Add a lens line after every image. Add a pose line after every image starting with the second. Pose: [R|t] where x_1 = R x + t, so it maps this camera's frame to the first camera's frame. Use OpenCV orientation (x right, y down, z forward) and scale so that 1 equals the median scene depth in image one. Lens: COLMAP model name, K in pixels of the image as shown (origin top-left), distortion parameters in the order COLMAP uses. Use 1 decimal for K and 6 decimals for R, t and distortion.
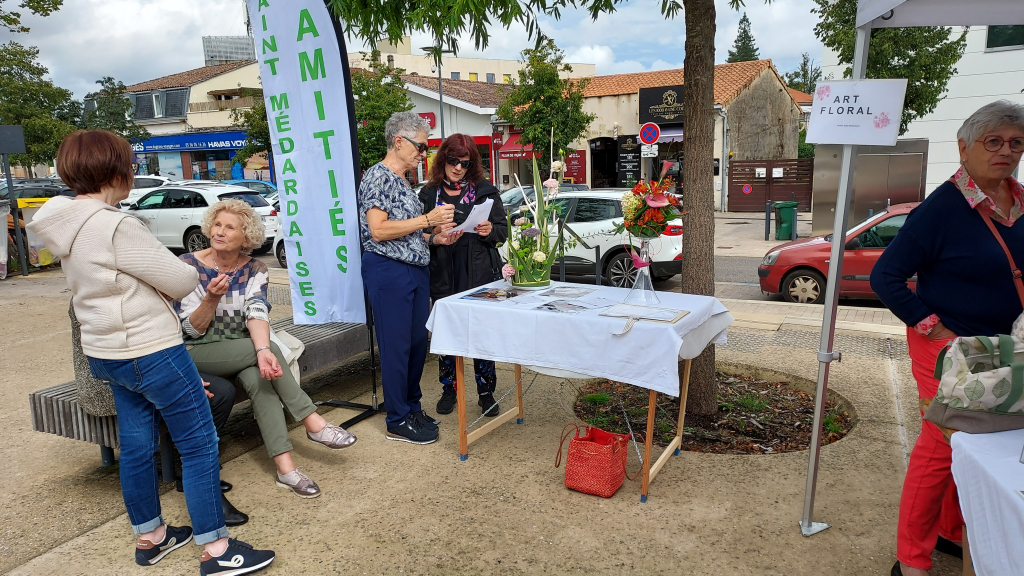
lens RADIAL K [[727.6, 0, 514.1], [0, 727.6, 292.9], [0, 0, 1]] dist [0.049145, -0.002403]
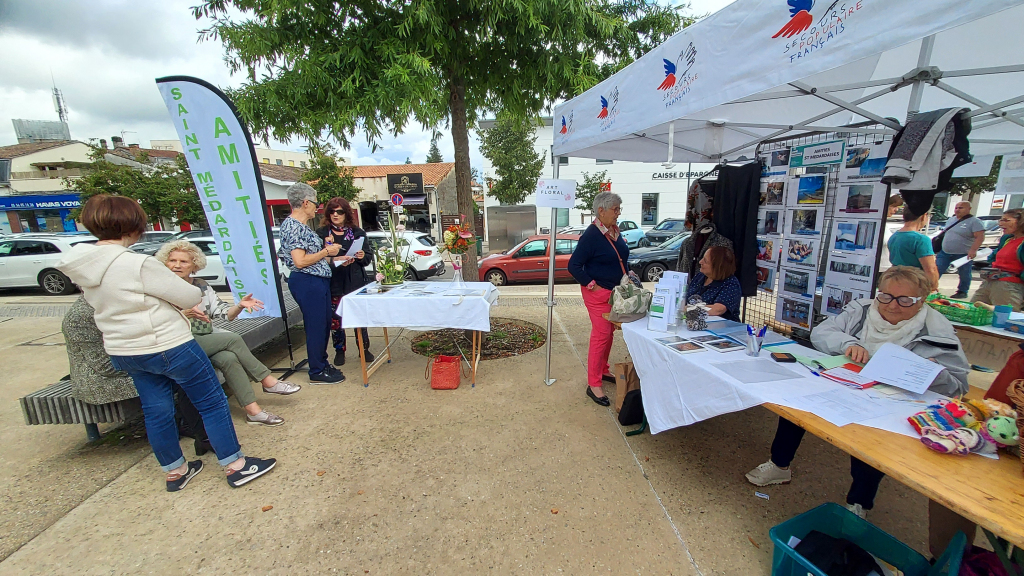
lens RADIAL K [[403.6, 0, 520.5], [0, 403.6, 289.5], [0, 0, 1]] dist [-0.001333, -0.000074]
pose [[0.885224, -0.089256, 0.456521, -0.152152], [0.087535, 0.995849, 0.024966, 0.004800], [-0.456854, 0.017861, 0.889362, -0.027445]]
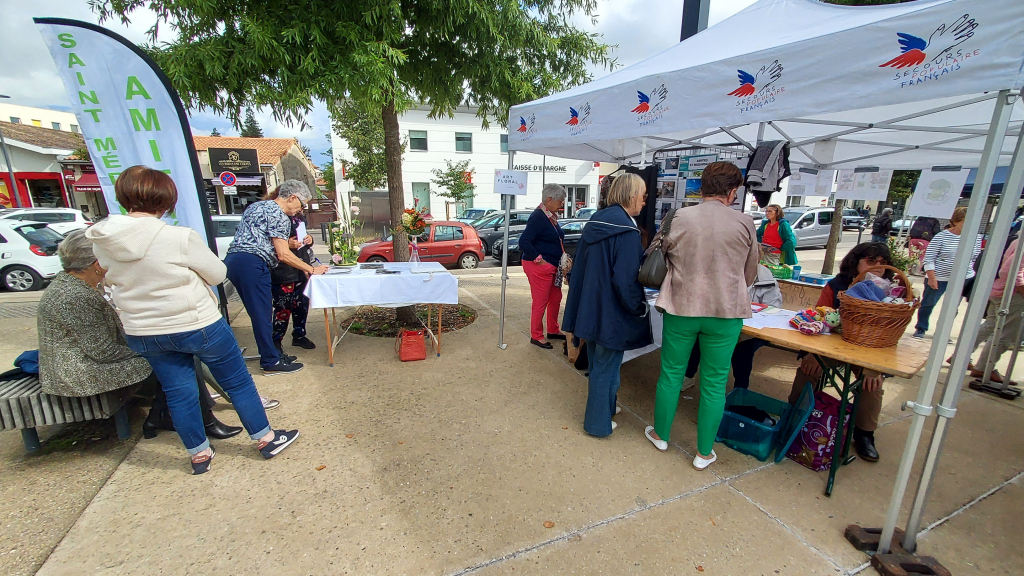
lens RADIAL K [[403.5, 0, 512.0], [0, 403.5, 288.0], [0, 0, 1]] dist [0.001751, 0.000529]
pose [[0.682893, -0.133803, 0.718160, -0.419348], [0.107775, 0.990778, 0.082113, 0.007203], [-0.722525, 0.021325, 0.691016, 0.007597]]
